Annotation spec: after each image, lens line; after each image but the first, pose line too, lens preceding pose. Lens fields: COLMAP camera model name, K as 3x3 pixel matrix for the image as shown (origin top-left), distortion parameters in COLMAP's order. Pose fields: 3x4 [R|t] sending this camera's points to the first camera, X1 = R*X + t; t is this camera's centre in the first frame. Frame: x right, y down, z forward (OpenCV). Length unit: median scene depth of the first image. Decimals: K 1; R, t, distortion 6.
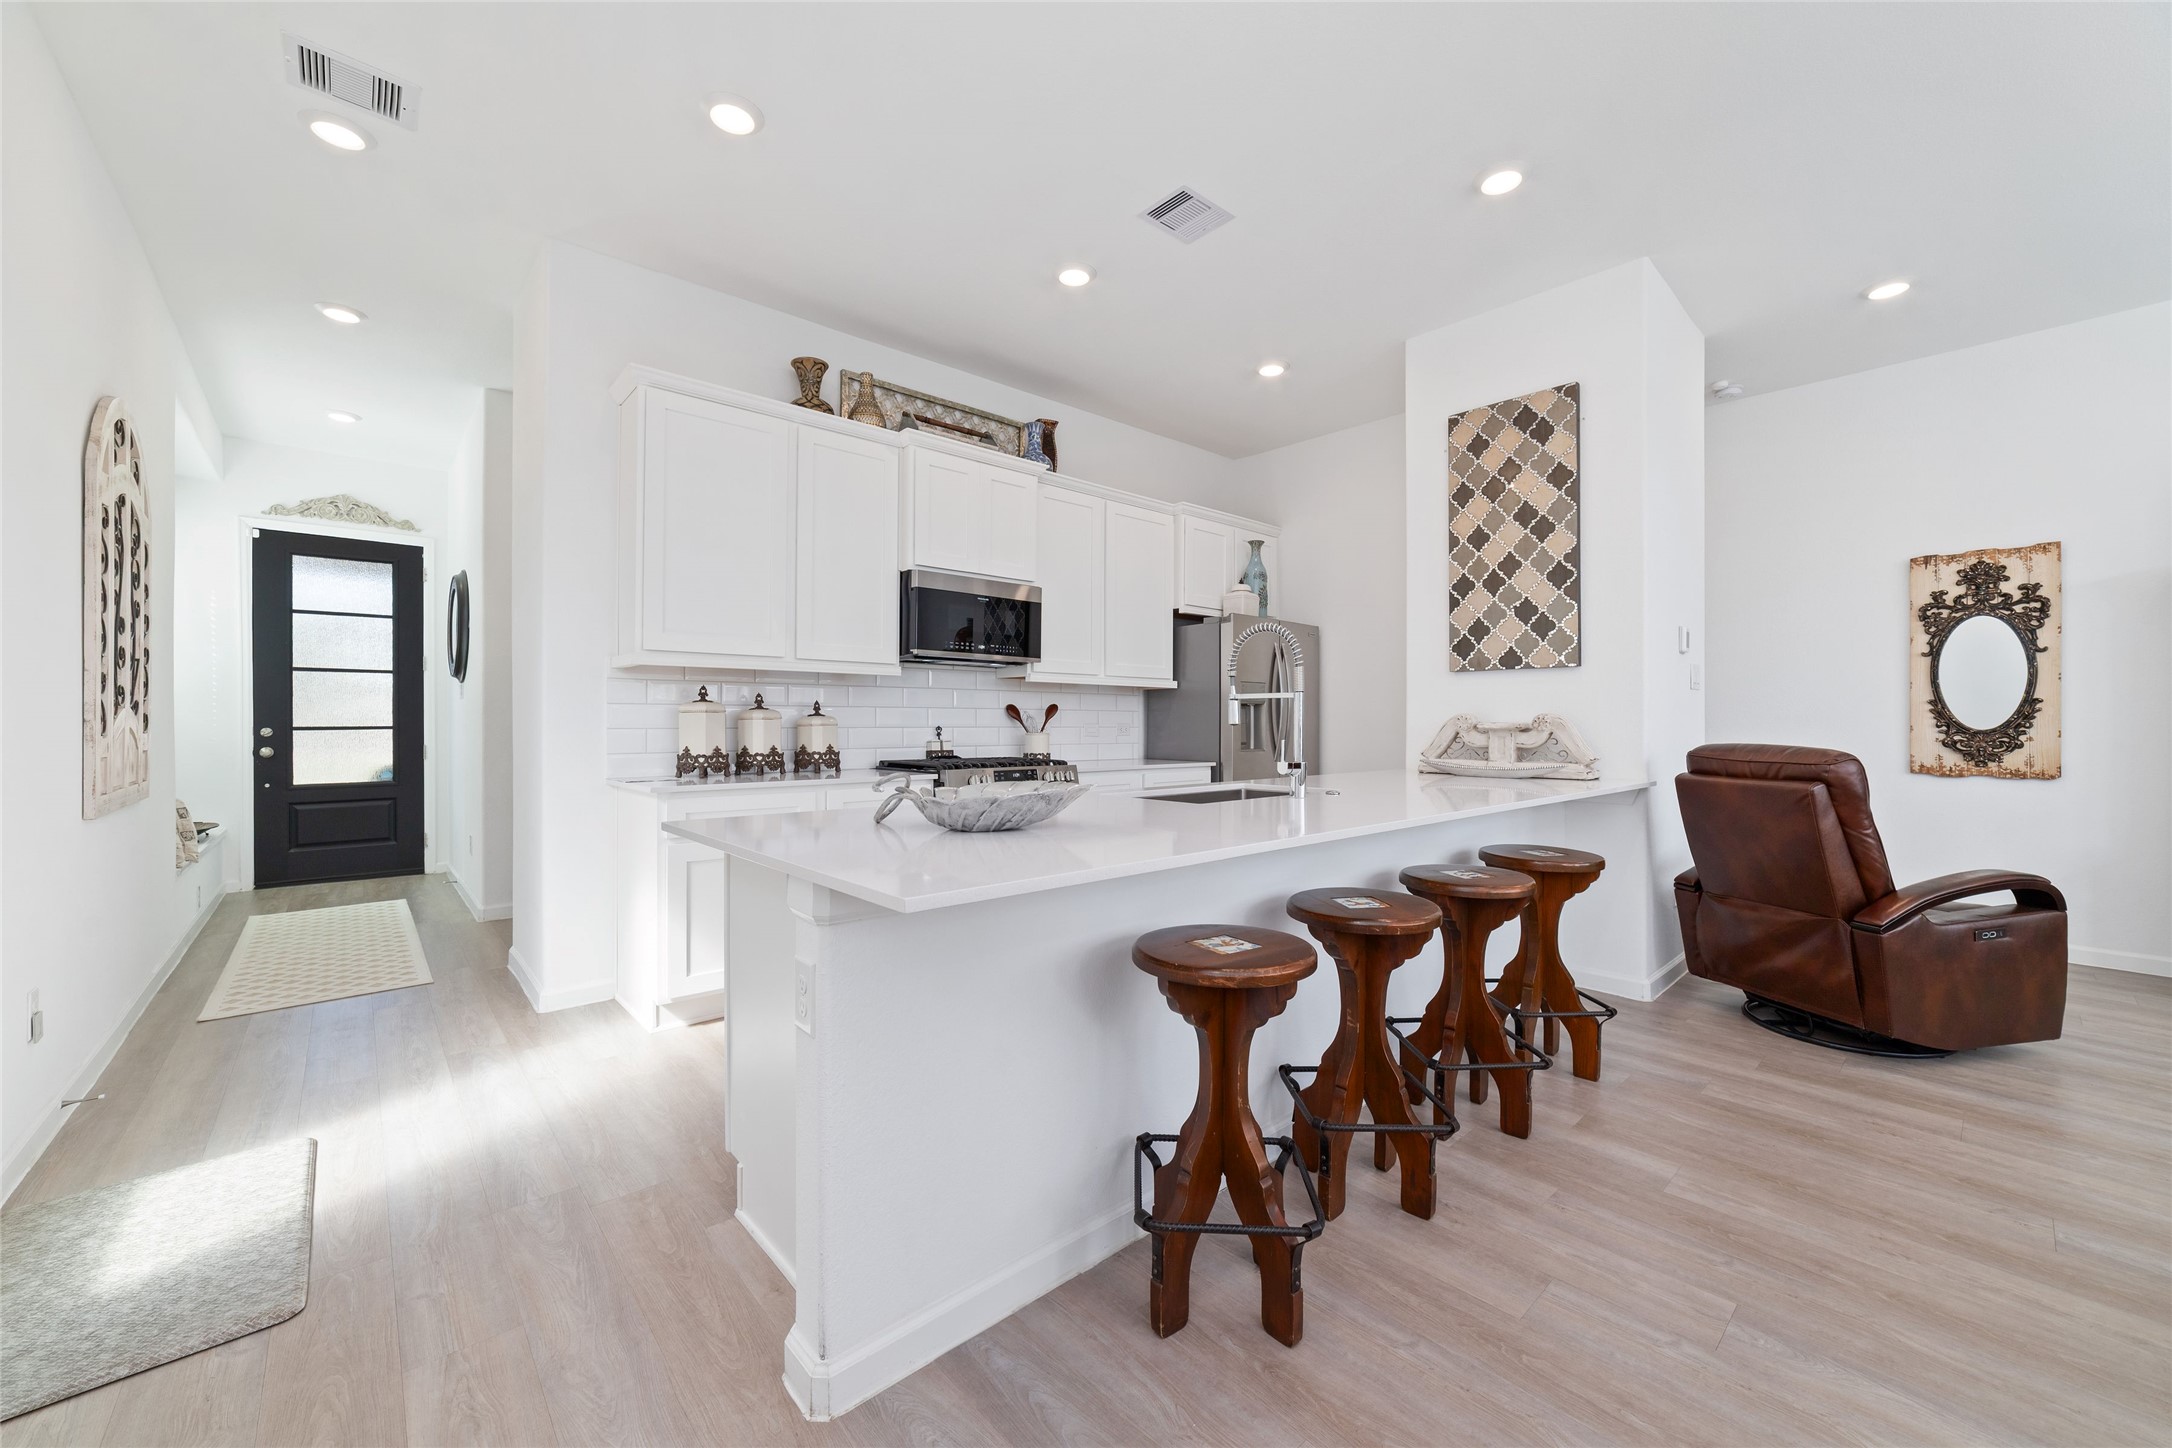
lens RADIAL K [[829.1, 0, 1086.0], [0, 829.1, 724.0], [0, 0, 1]] dist [-0.007550, 0.000269]
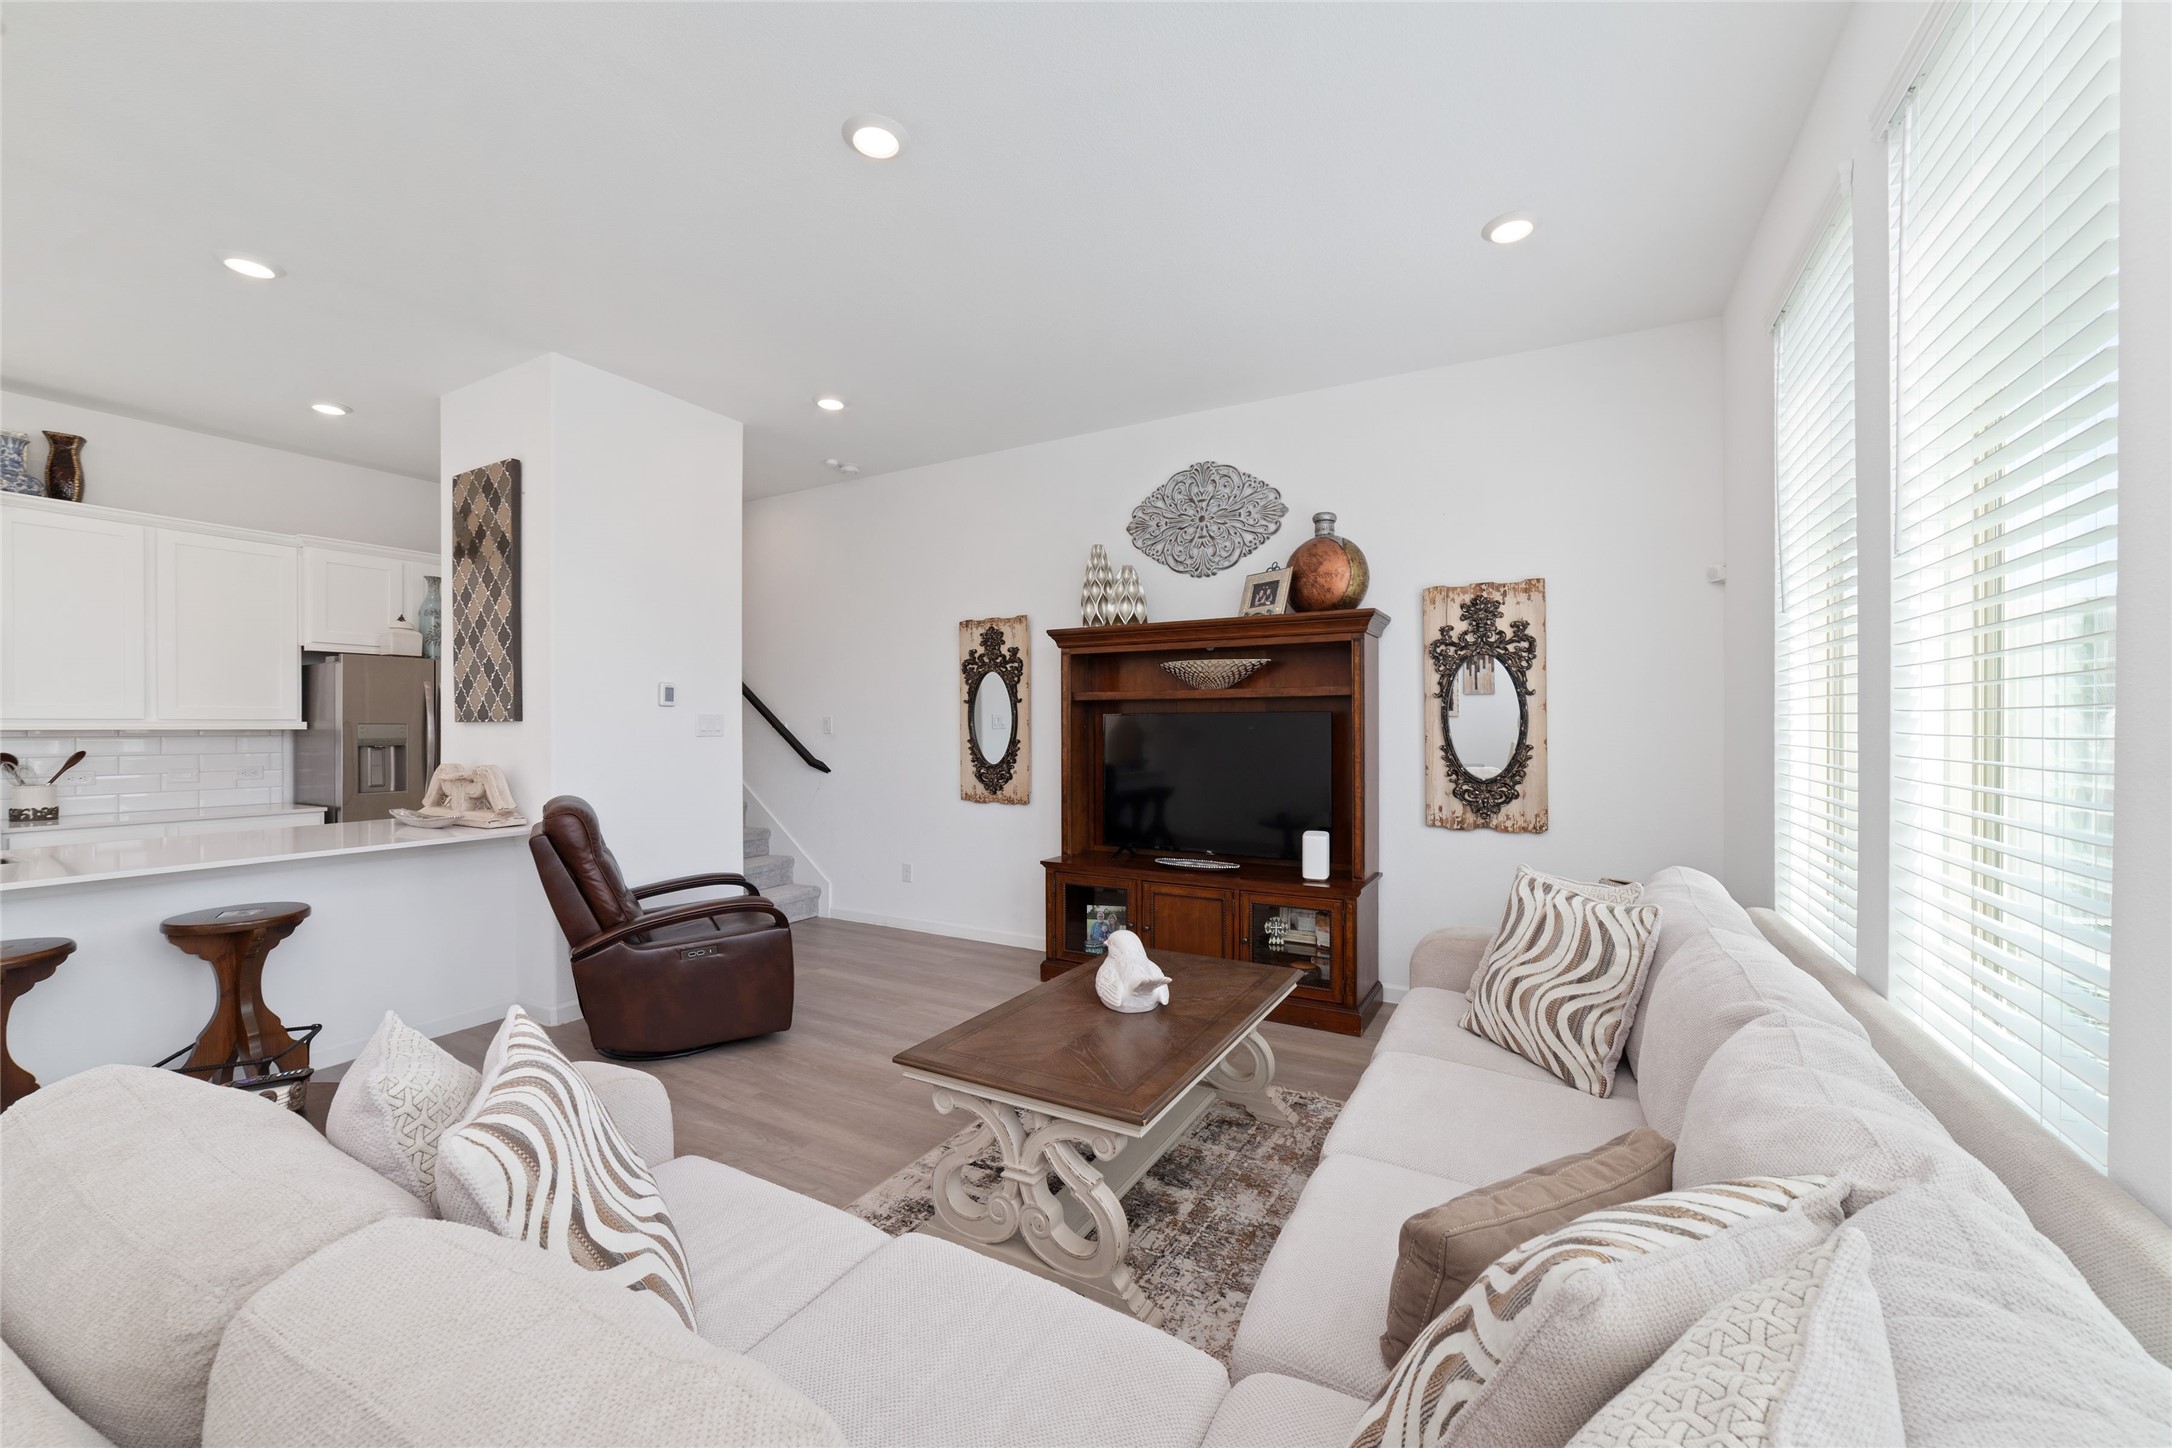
lens RADIAL K [[843.2, 0, 1087.8], [0, 843.2, 728.8], [0, 0, 1]] dist [-0.022453, 0.000263]
pose [[0.944863, -0.009273, 0.327335, 0.846538], [0.007881, 0.999953, 0.005578, -0.054601], [-0.327371, -0.002691, 0.944892, -0.247375]]
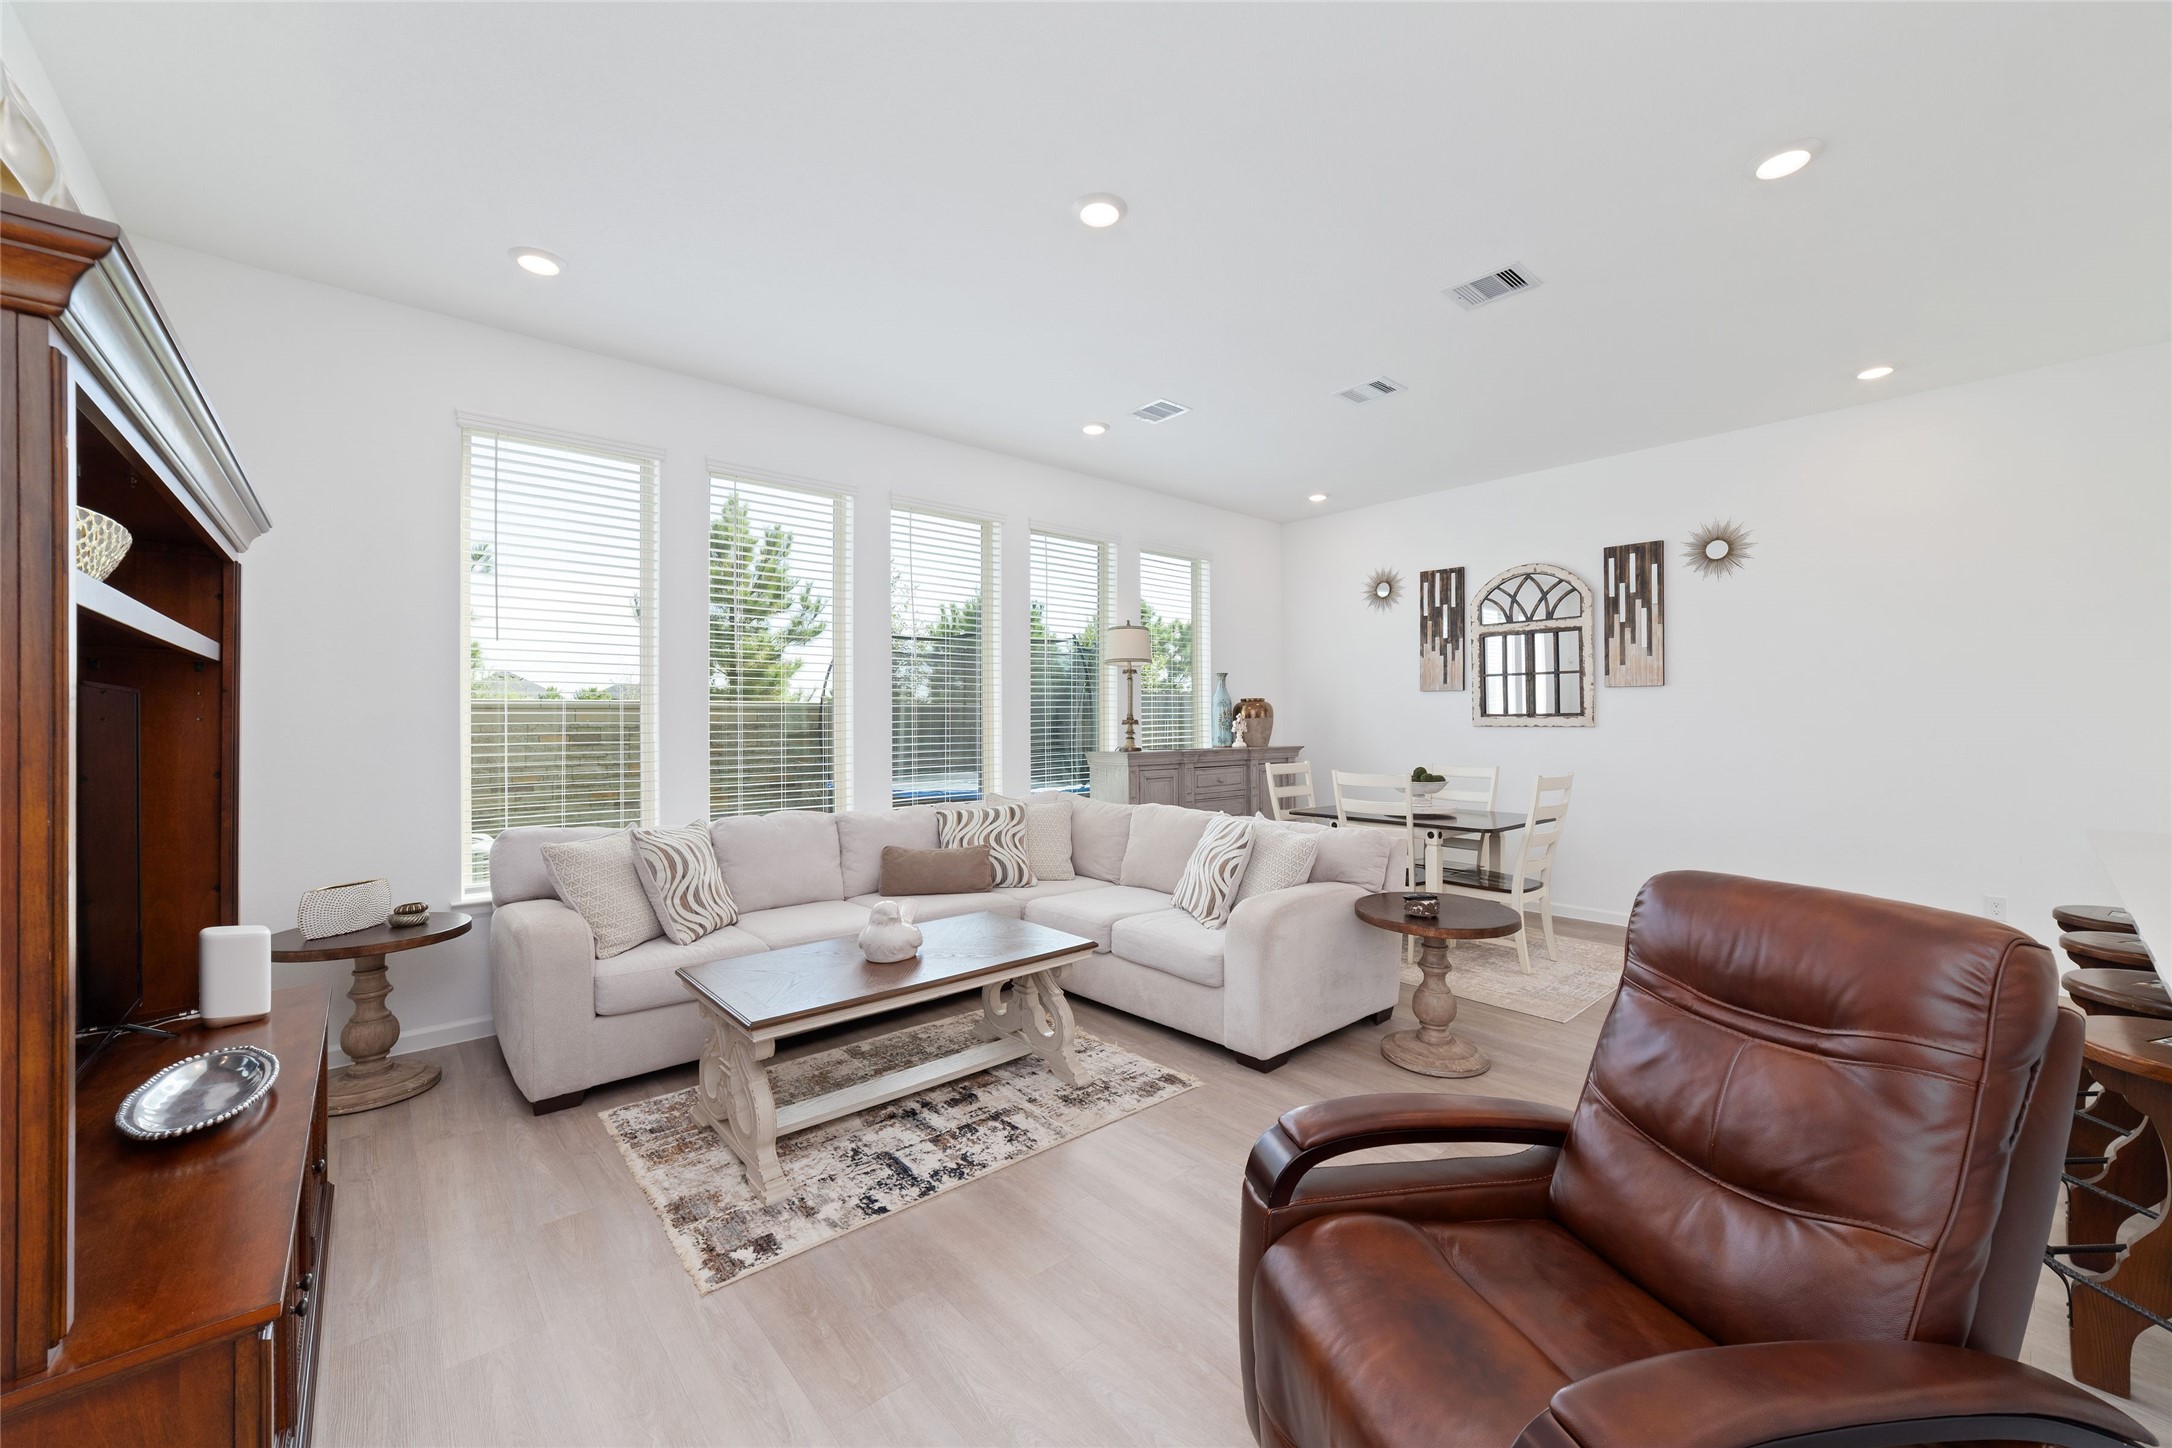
lens RADIAL K [[844.7, 0, 1094.0], [0, 844.7, 711.7], [0, 0, 1]] dist [-0.022209, 0.007927]
pose [[-0.999986, 0.000452, 0.005298, 0.903834], [0.000418, 0.999979, -0.006516, -0.050385], [-0.005300, -0.006514, -0.999965, 1.086213]]
